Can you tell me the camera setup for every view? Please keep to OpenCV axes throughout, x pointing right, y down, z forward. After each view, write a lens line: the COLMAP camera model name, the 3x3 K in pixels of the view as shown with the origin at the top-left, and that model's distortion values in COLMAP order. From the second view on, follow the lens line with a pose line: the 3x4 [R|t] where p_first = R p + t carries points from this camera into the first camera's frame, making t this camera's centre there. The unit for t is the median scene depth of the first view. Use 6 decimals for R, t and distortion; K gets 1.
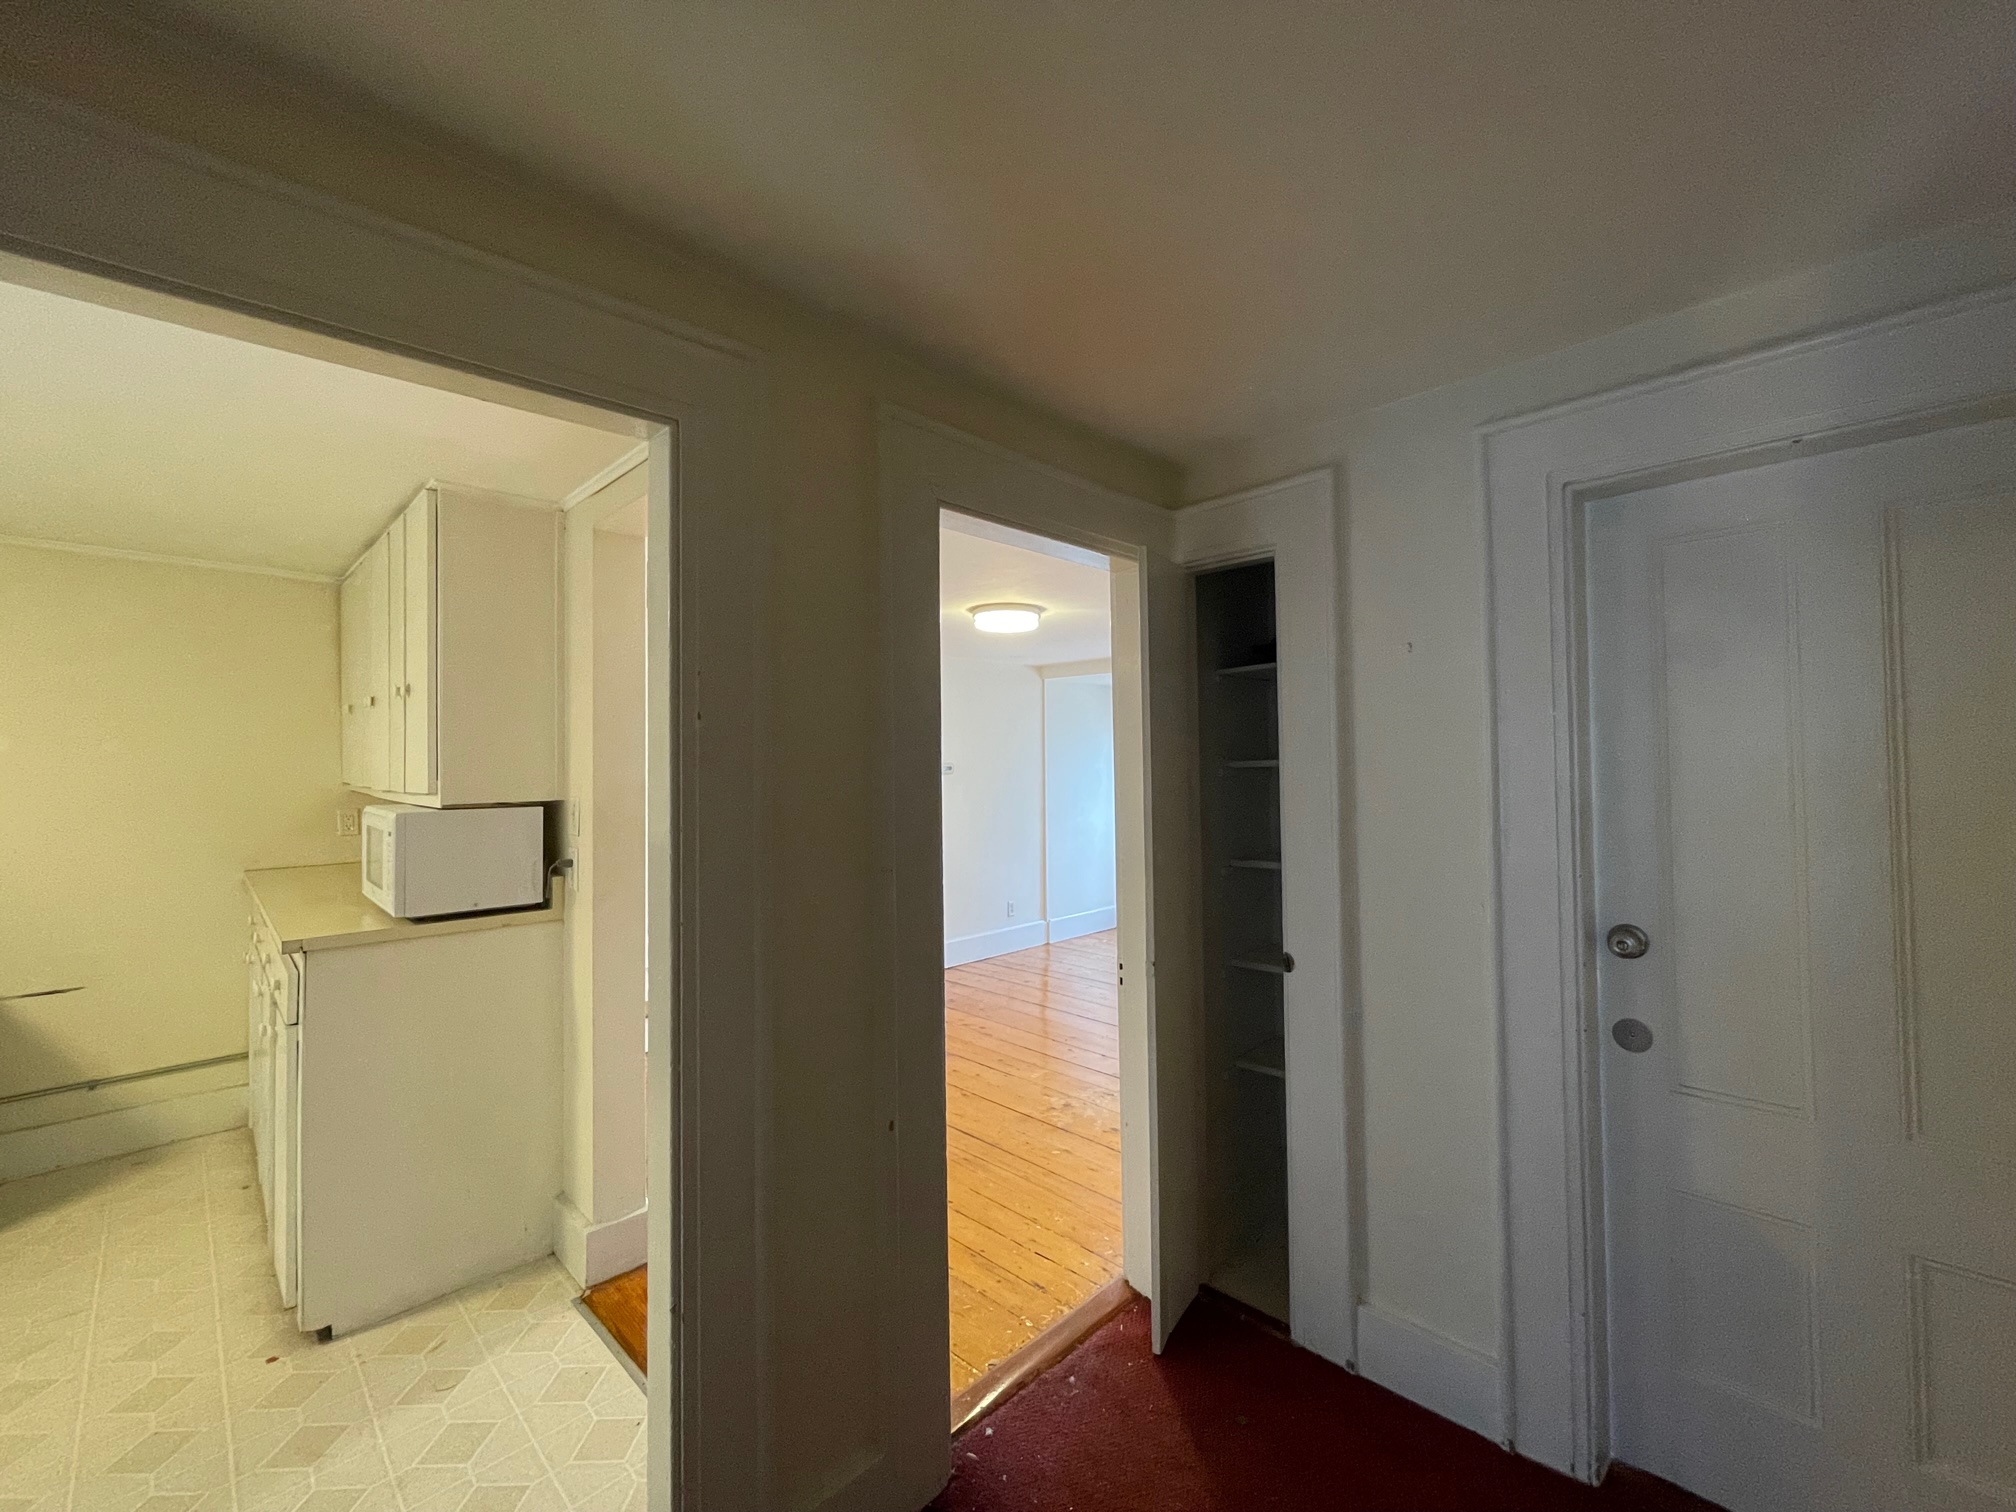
lens RADIAL K [[821.0, 0, 1006.2], [0, 821.0, 742.7], [0, 0, 1]] dist [0.000595, -0.004417]
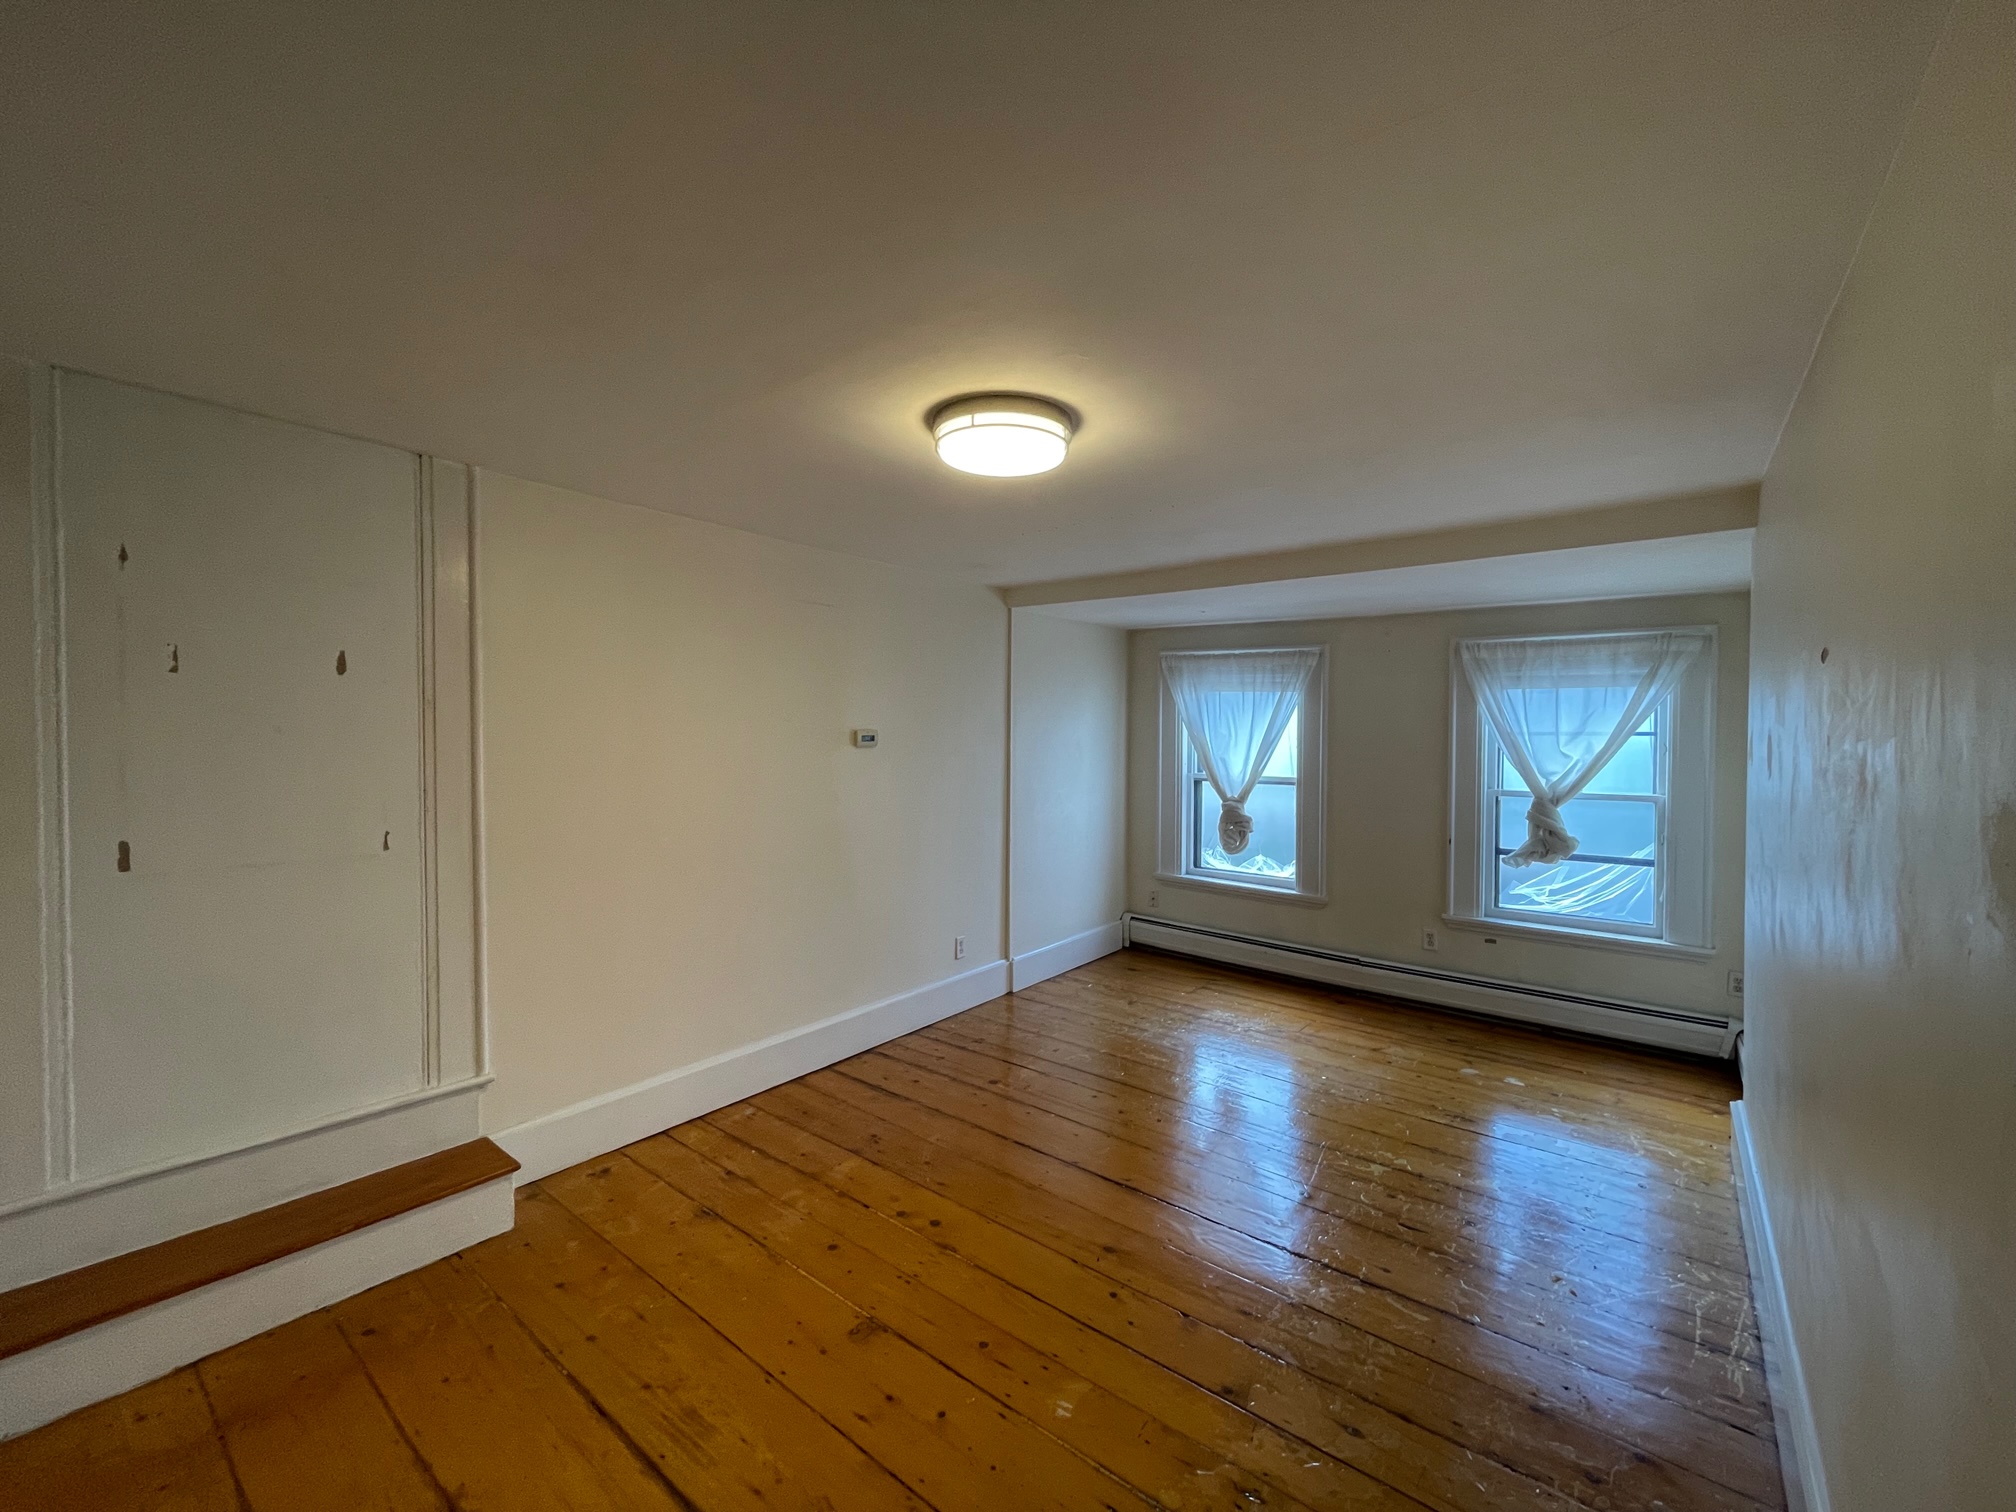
lens RADIAL K [[821.0, 0, 1006.2], [0, 821.0, 742.7], [0, 0, 1]] dist [0.000595, -0.004417]
pose [[0.994054, 0.015766, 0.107743, -0.036548], [-0.019831, 0.999127, 0.036760, 0.011371], [-0.107069, -0.038678, 0.993499, 0.386668]]
